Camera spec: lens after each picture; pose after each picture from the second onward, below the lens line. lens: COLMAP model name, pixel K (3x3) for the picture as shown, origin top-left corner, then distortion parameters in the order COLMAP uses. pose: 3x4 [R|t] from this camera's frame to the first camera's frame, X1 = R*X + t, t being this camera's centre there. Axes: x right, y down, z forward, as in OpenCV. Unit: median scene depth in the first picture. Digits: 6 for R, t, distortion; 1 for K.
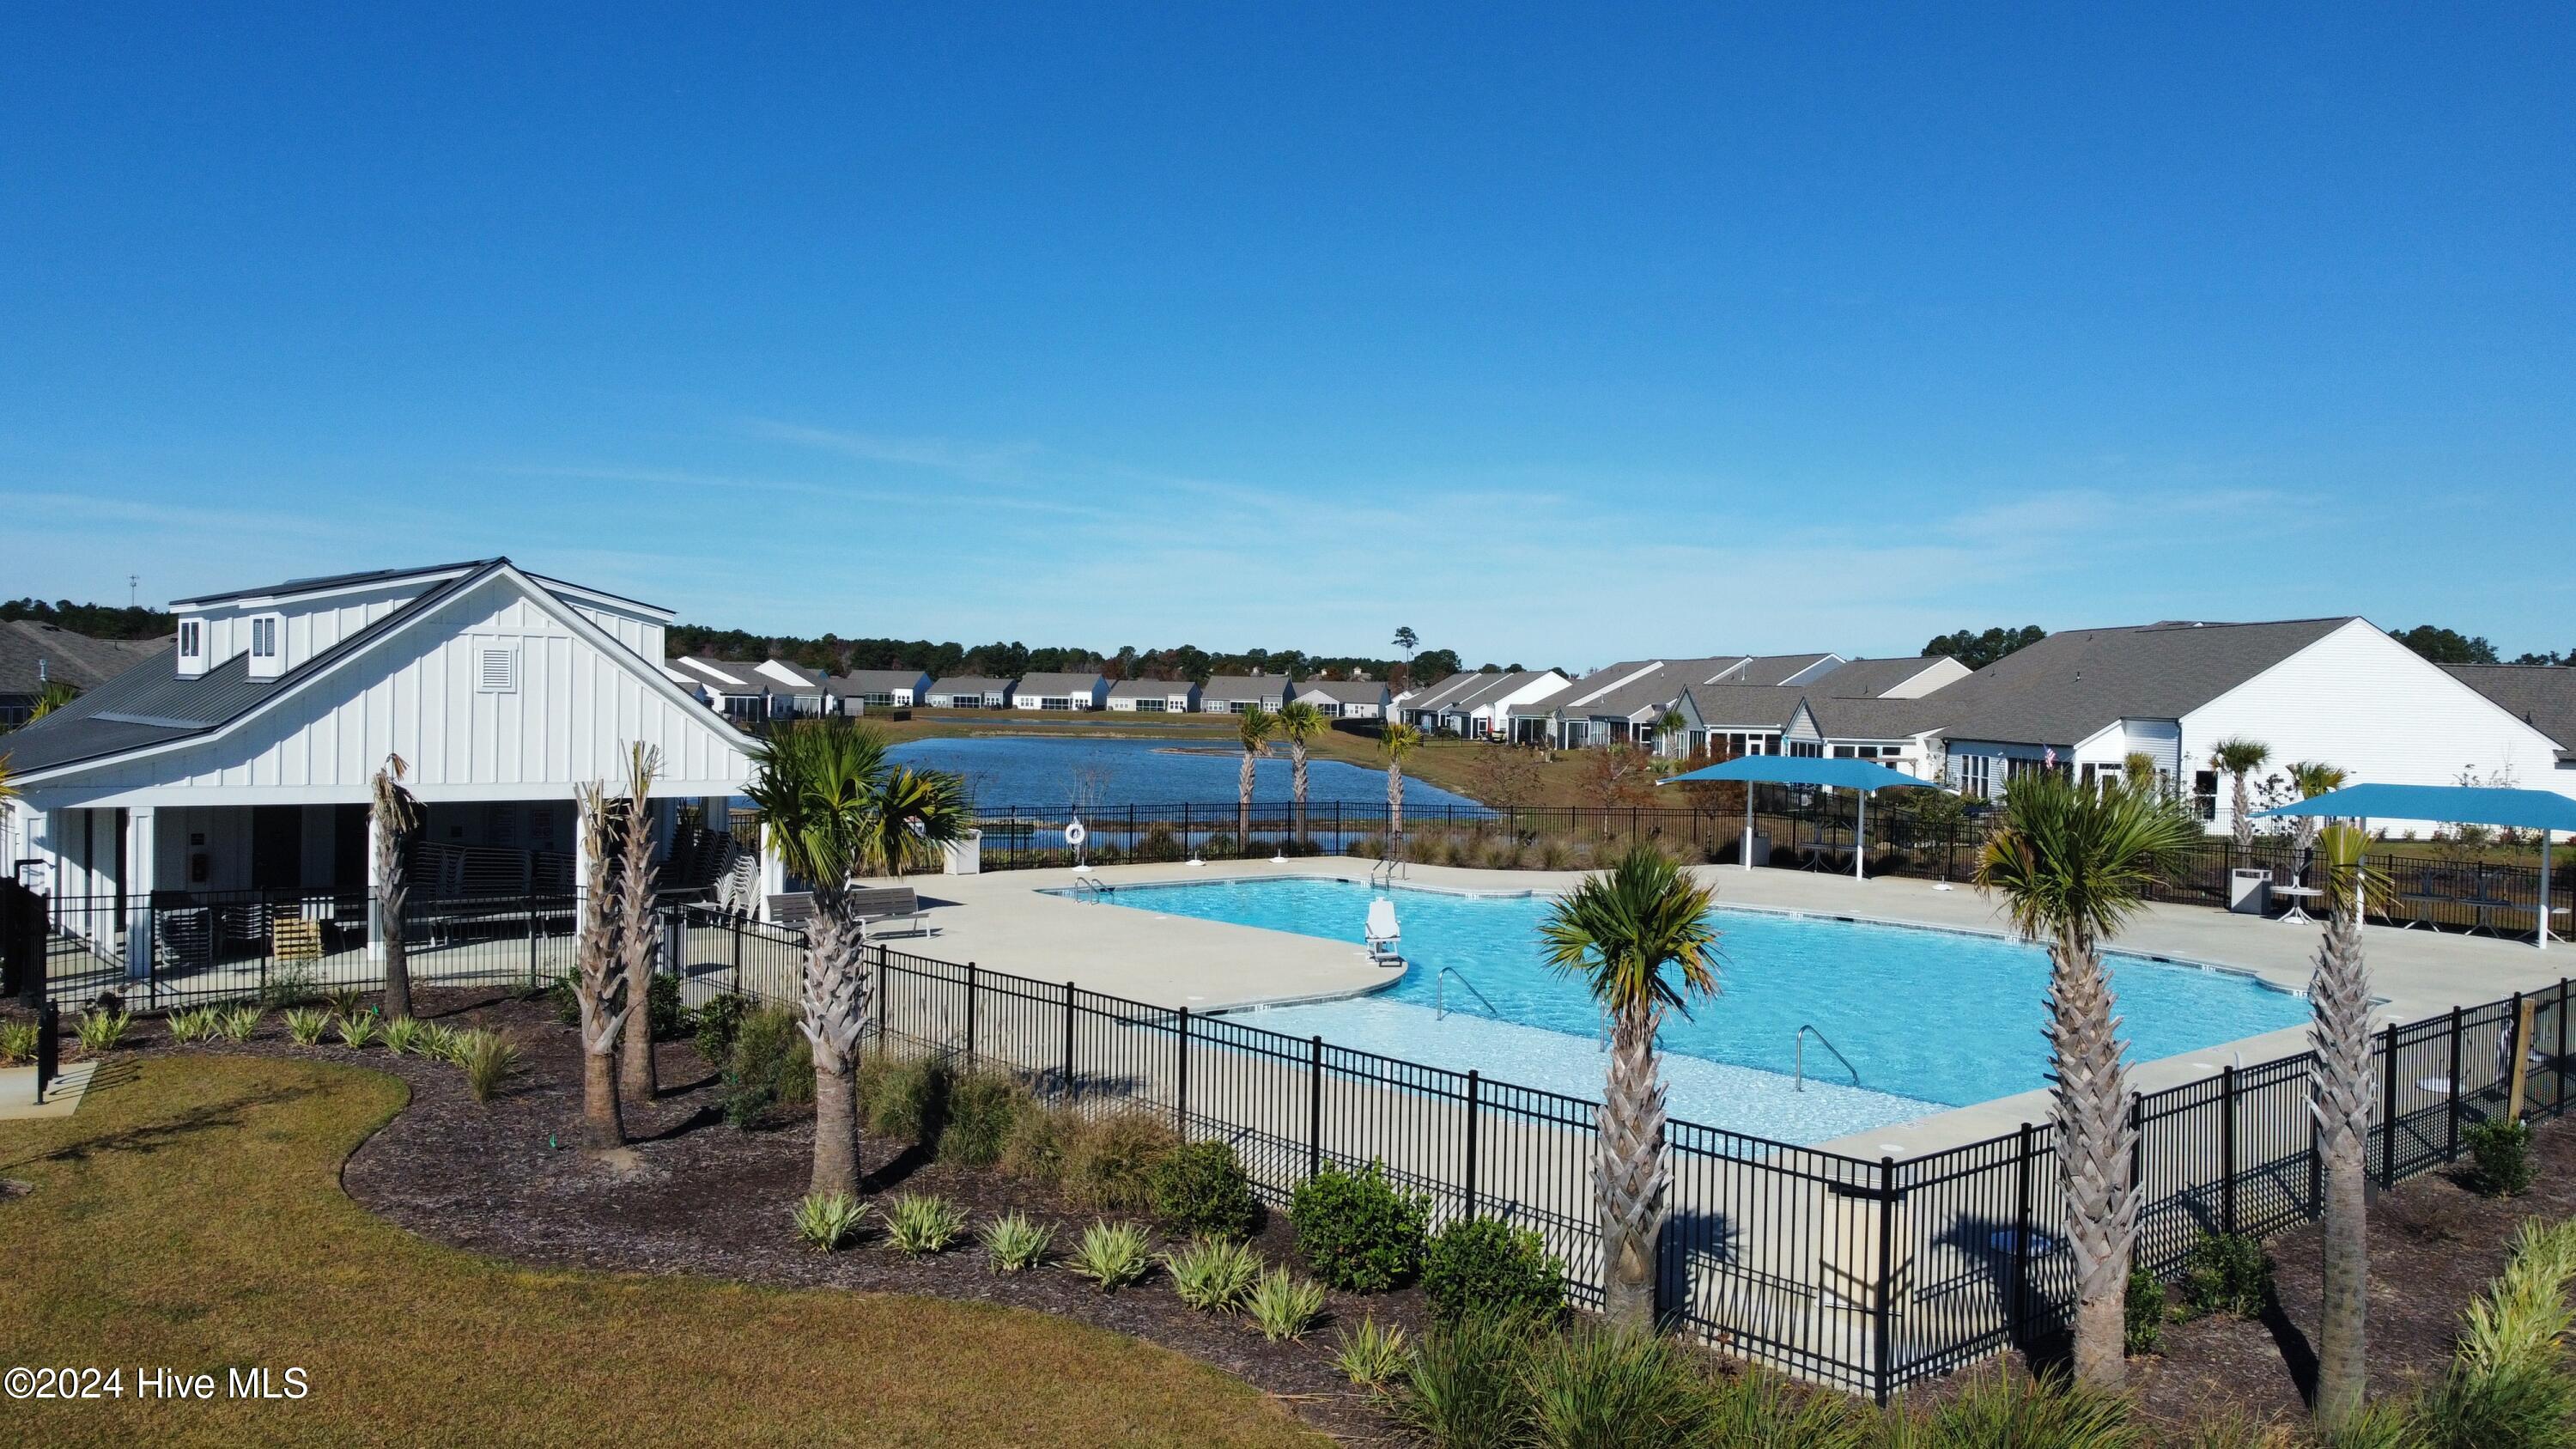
lens RADIAL K [[1957.4, 0, 1293.4], [0, 1957.4, 738.1], [0, 0, 1]] dist [0.013127, -0.009322]
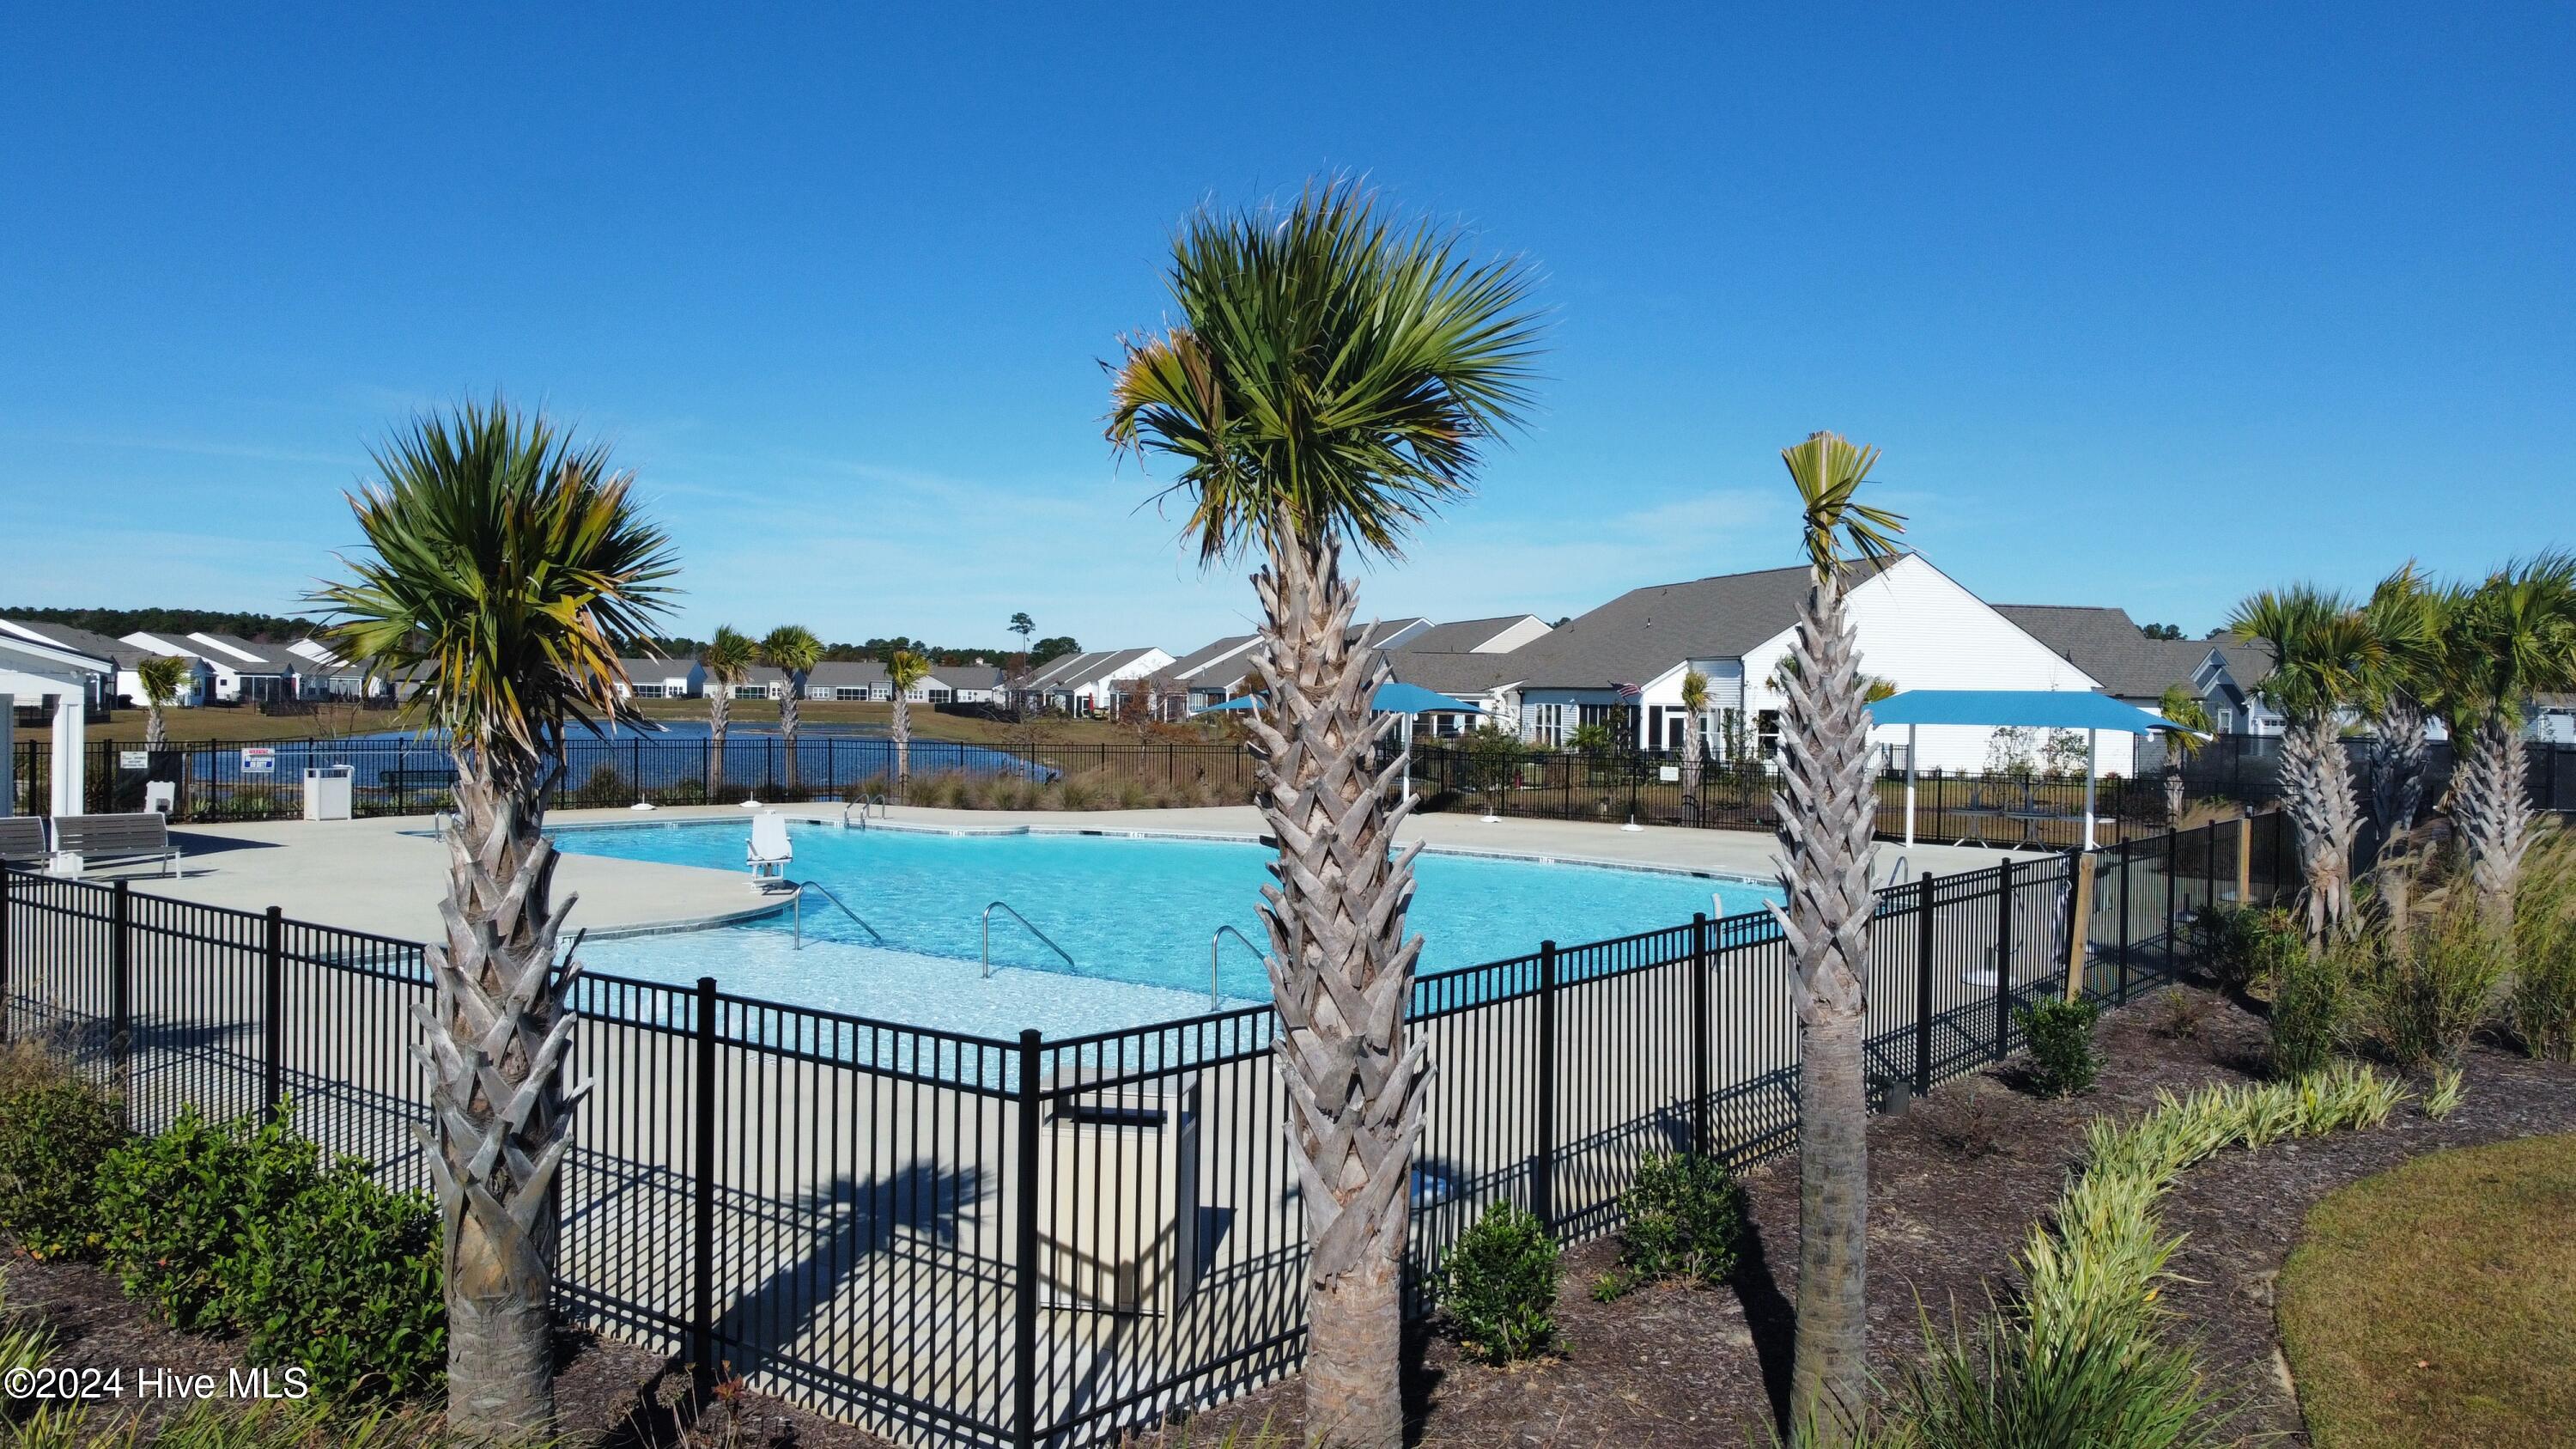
lens RADIAL K [[1957.4, 0, 1281.2], [0, 1957.4, 735.2], [0, 0, 1]] dist [0.013127, -0.009322]
pose [[0.983466, -0.008925, 0.180874, 0.066422], [0.008631, 0.999960, 0.002414, 0.032209], [-0.180888, -0.000813, 0.983503, 0.112523]]
